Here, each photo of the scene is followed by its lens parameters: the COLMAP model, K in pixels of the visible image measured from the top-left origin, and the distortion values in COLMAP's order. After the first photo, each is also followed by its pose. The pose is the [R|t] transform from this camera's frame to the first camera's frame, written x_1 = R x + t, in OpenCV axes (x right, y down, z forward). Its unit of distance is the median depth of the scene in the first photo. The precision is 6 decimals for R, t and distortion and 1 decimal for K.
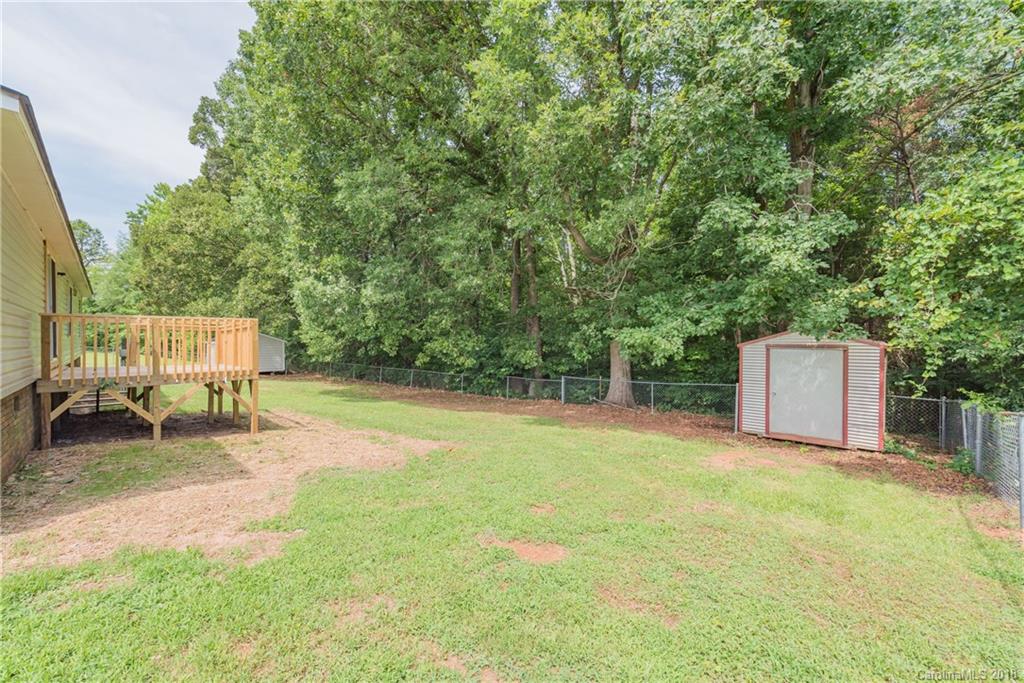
lens RADIAL K [[403.5, 0, 510.9], [0, 403.5, 343.2], [0, 0, 1]] dist [0.009742, -0.001811]
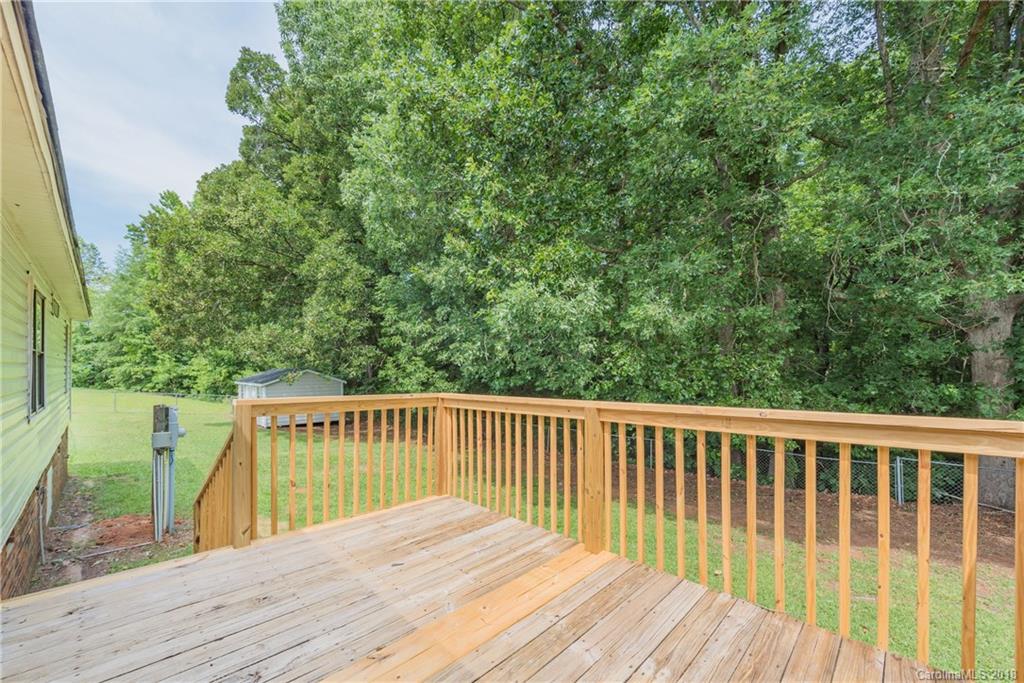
lens RADIAL K [[403.5, 0, 524.5], [0, 403.5, 369.7], [0, 0, 1]] dist [0.009742, -0.001811]
pose [[0.999697, -0.000640, 0.024619, -0.275214], [0.000771, 0.999986, -0.005311, -0.026094], [-0.024616, 0.005328, 0.999683, 0.263856]]
